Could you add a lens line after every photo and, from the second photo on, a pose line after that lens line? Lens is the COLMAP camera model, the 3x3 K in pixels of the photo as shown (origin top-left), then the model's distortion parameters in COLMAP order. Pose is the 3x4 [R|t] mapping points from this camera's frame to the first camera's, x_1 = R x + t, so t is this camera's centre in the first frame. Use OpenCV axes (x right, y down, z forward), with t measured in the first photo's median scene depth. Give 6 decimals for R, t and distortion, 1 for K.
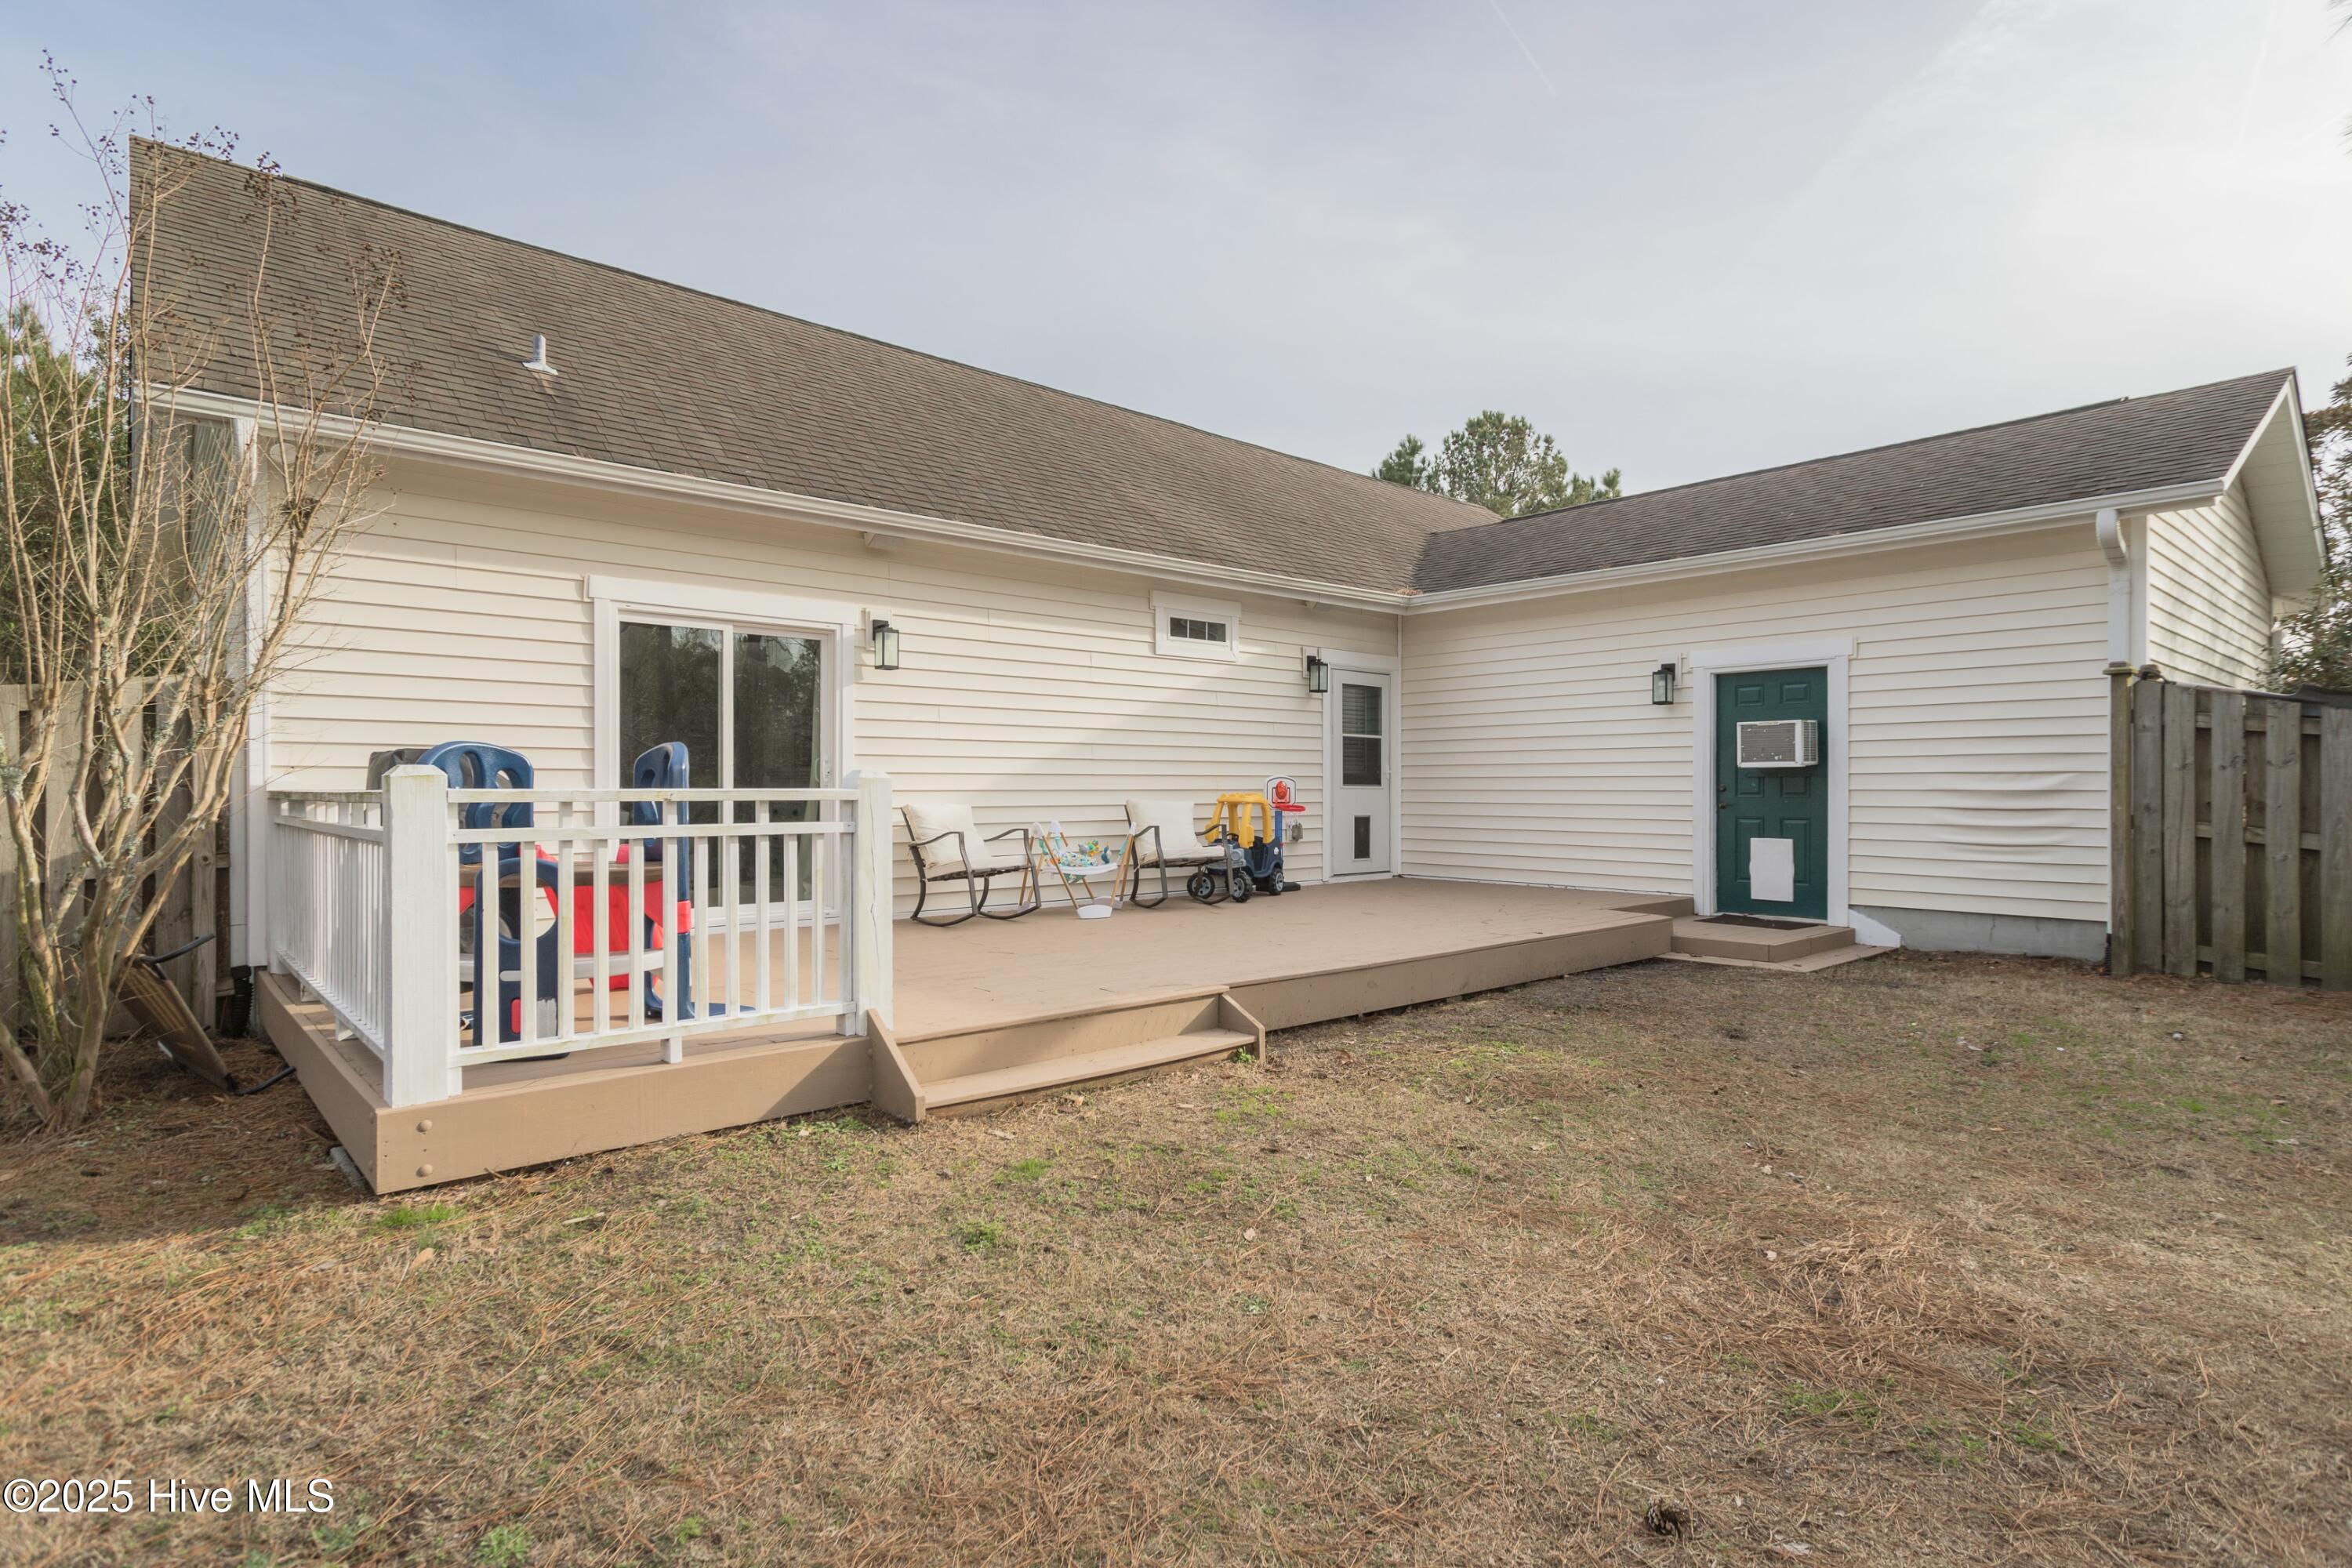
lens RADIAL K [[1175.8, 0, 1160.1], [0, 1175.8, 784.4], [0, 0, 1]] dist [0.002725, 0.000509]
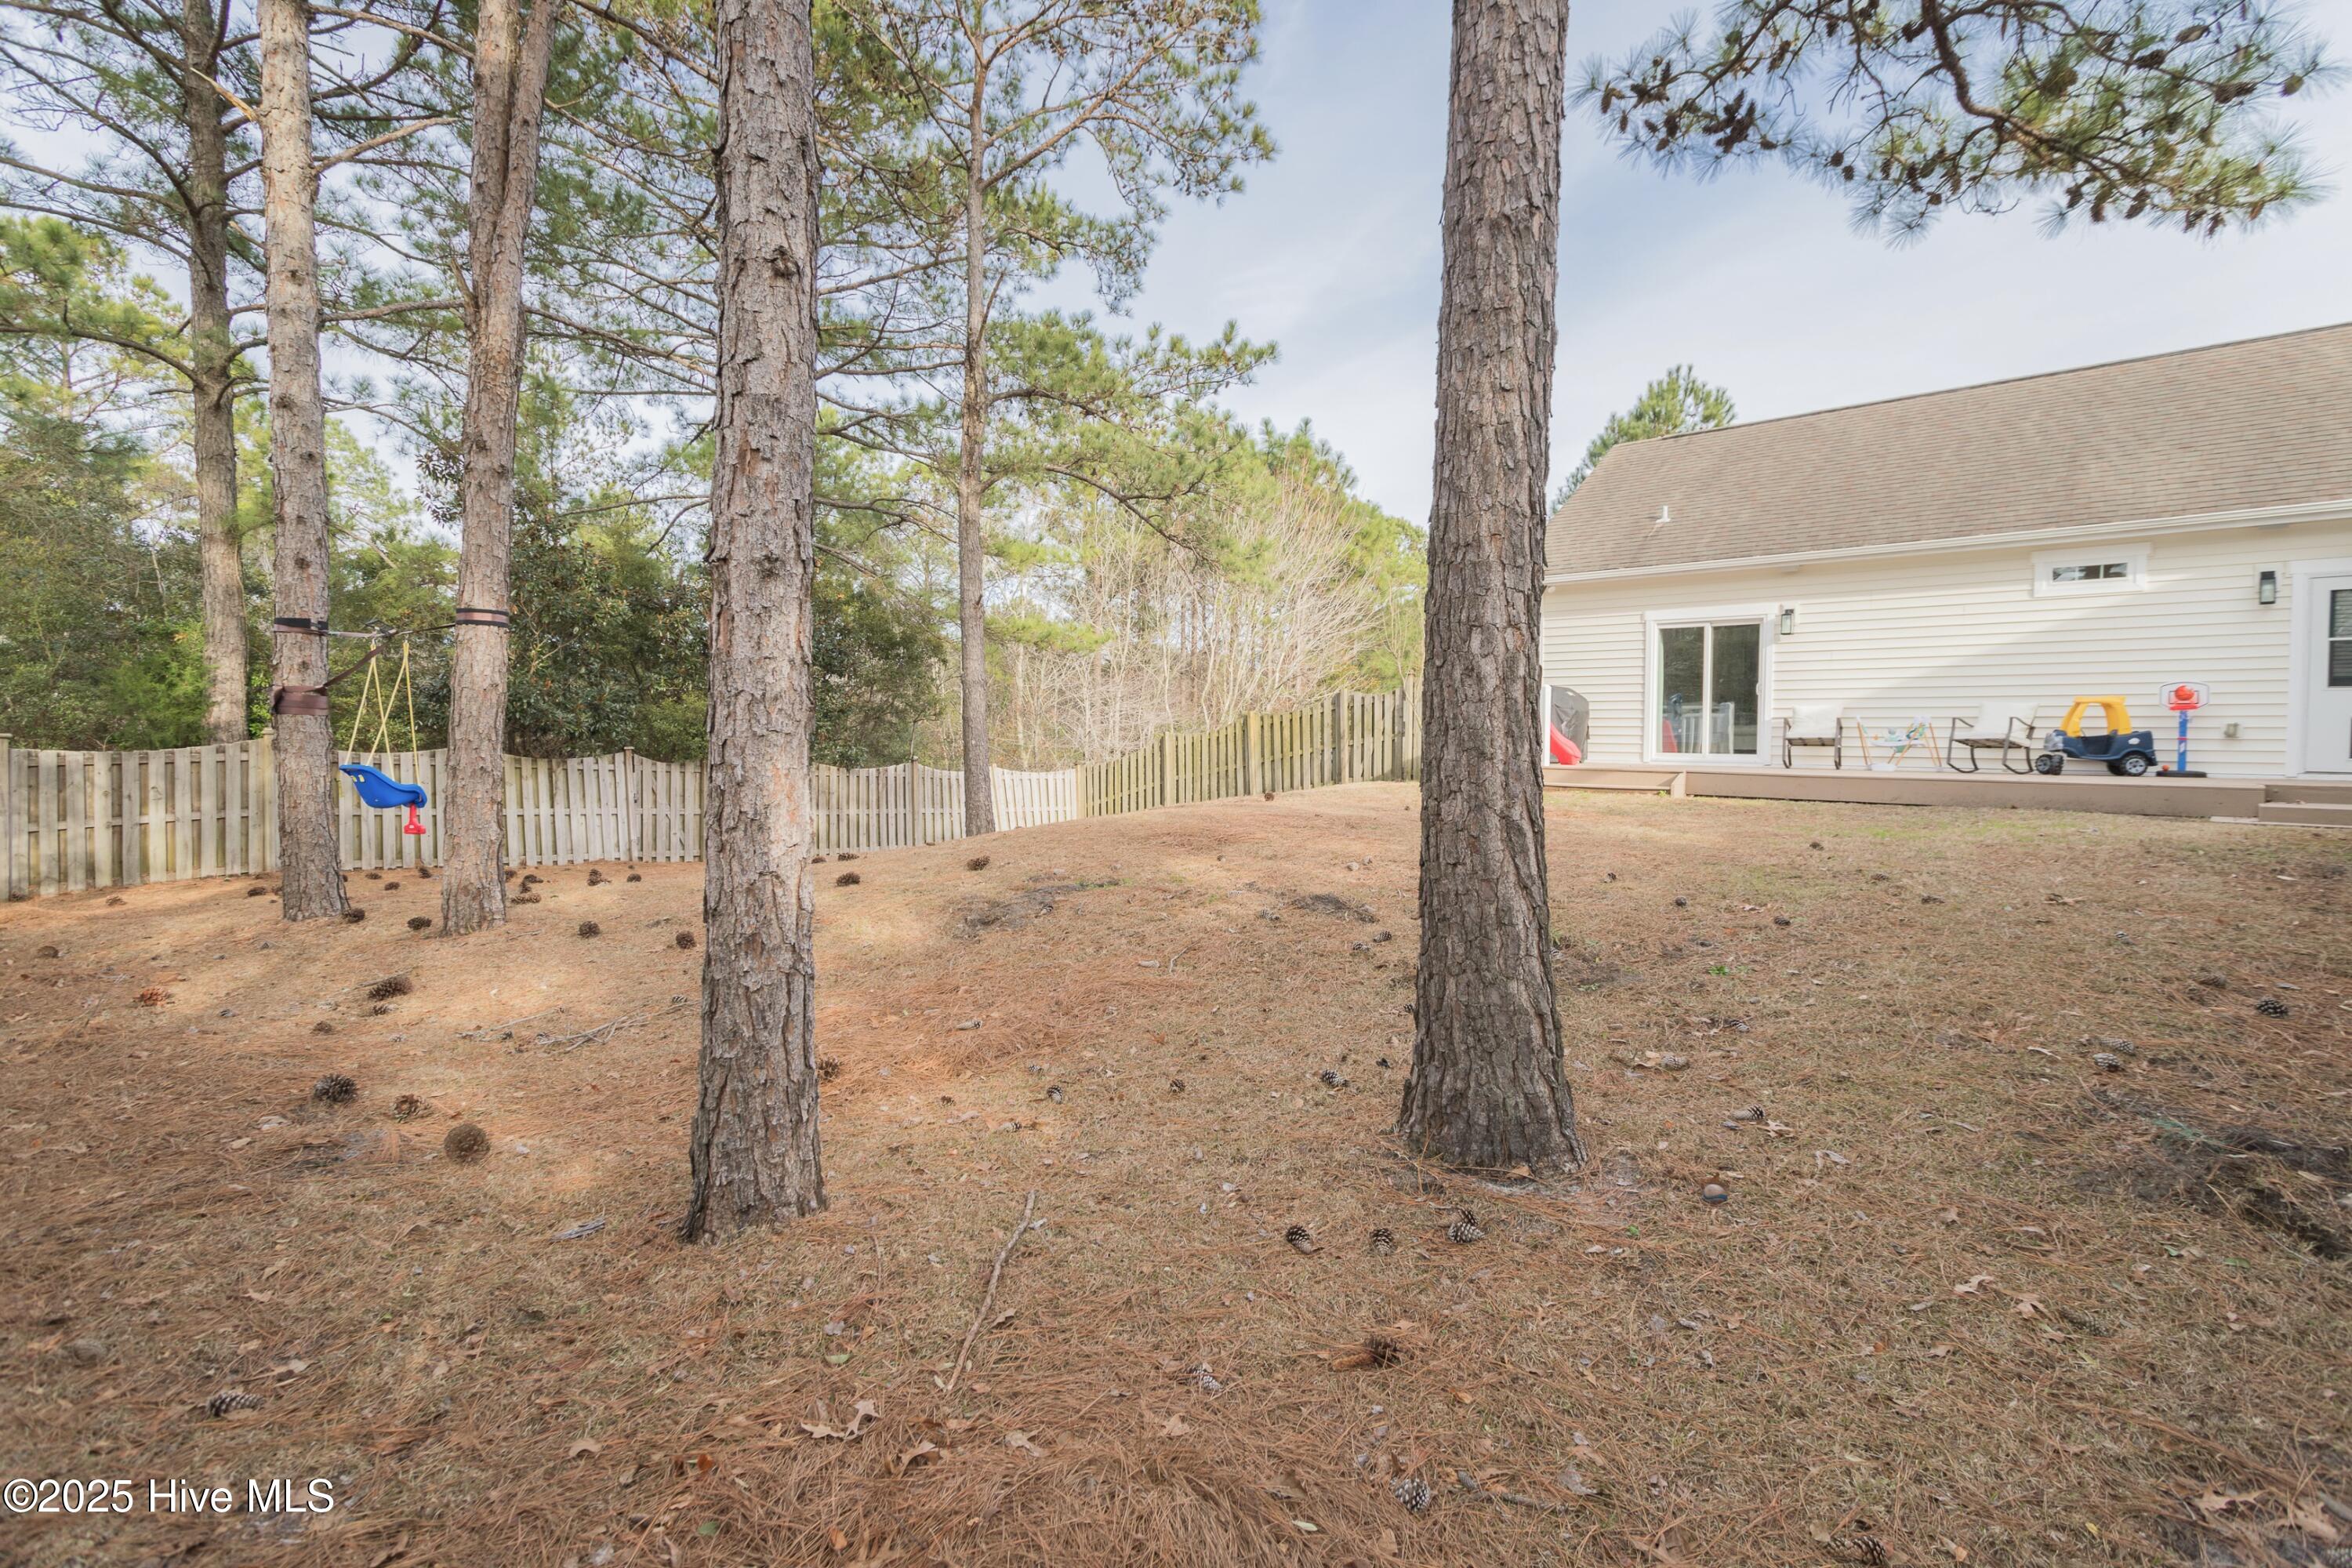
lens RADIAL K [[1128.3, 0, 1173.7], [0, 1128.3, 752.2], [0, 0, 1]] dist [0.003027, 0.001743]
pose [[0.098842, 0.014644, -0.994995, 1.226018], [-0.010525, 0.999851, 0.013670, 0.063736], [0.995047, 0.009121, 0.098981, -0.138465]]
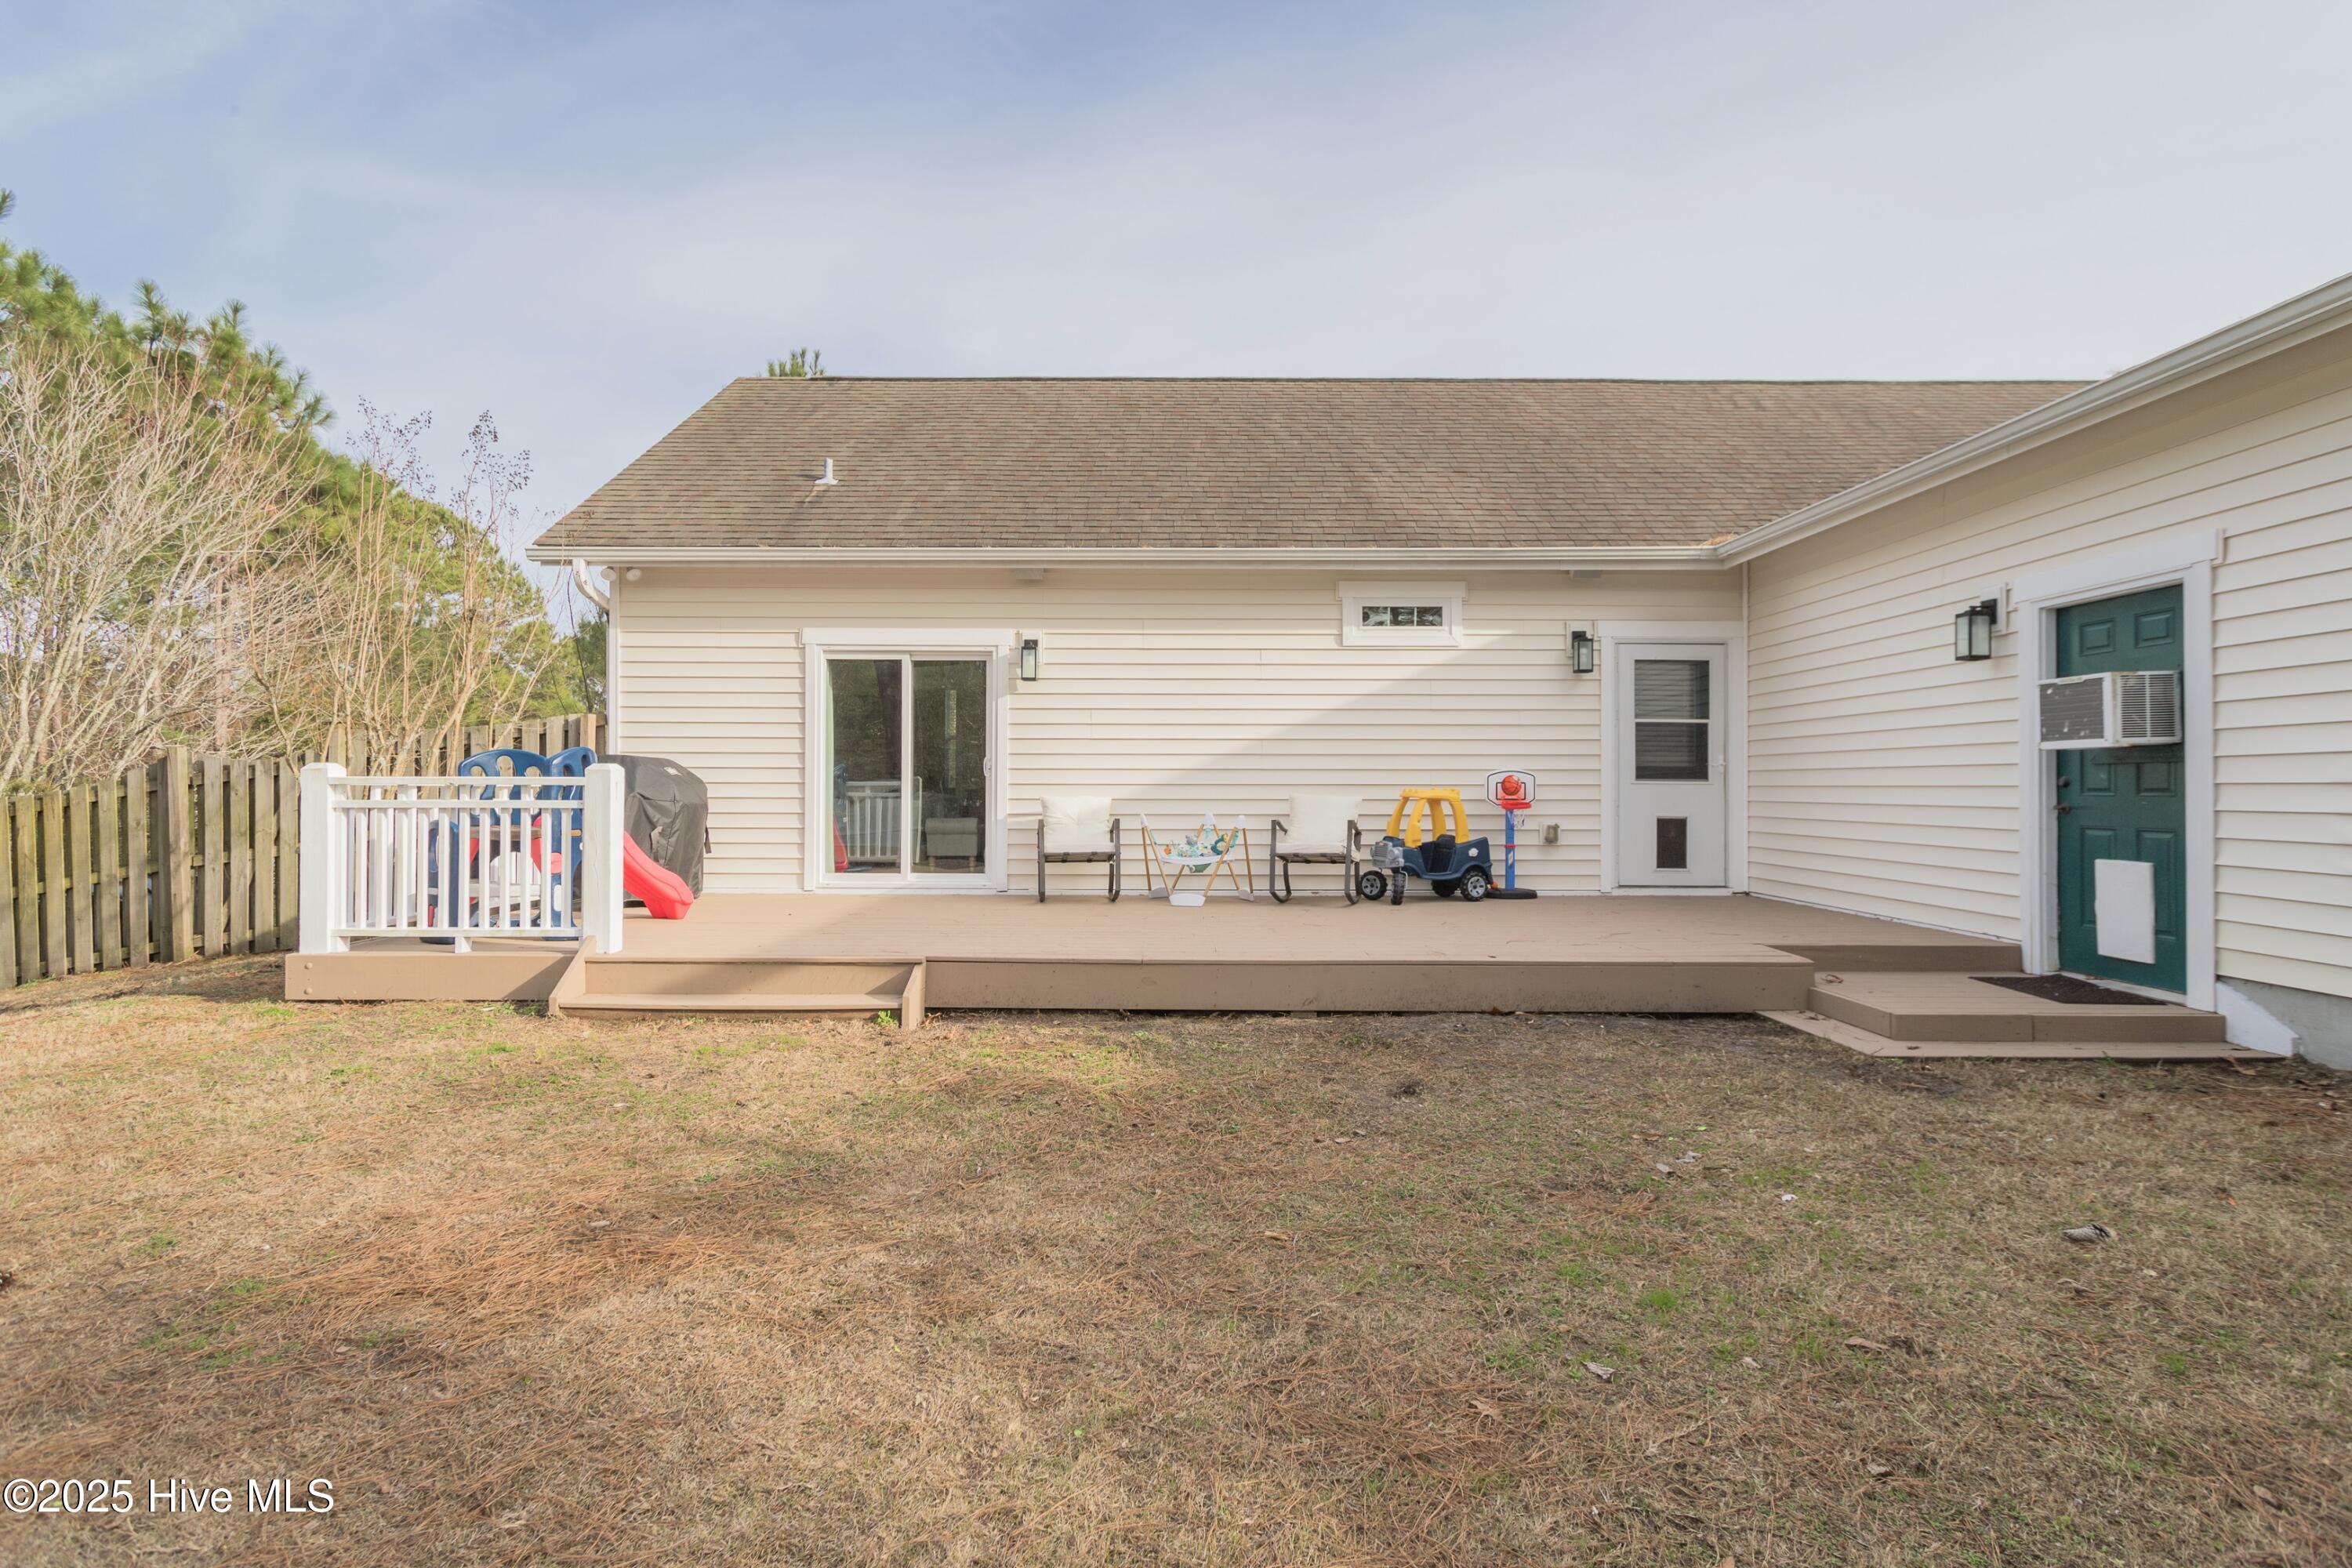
lens RADIAL K [[1135.6, 0, 1176.0], [0, 1135.6, 784.0], [0, 0, 1]] dist [-0.003535, -0.000686]
pose [[0.752916, -0.000045, -0.658117, 0.514848], [-0.001237, 0.999998, -0.001484, 0.005756], [0.658116, 0.001932, 0.752914, 0.196739]]
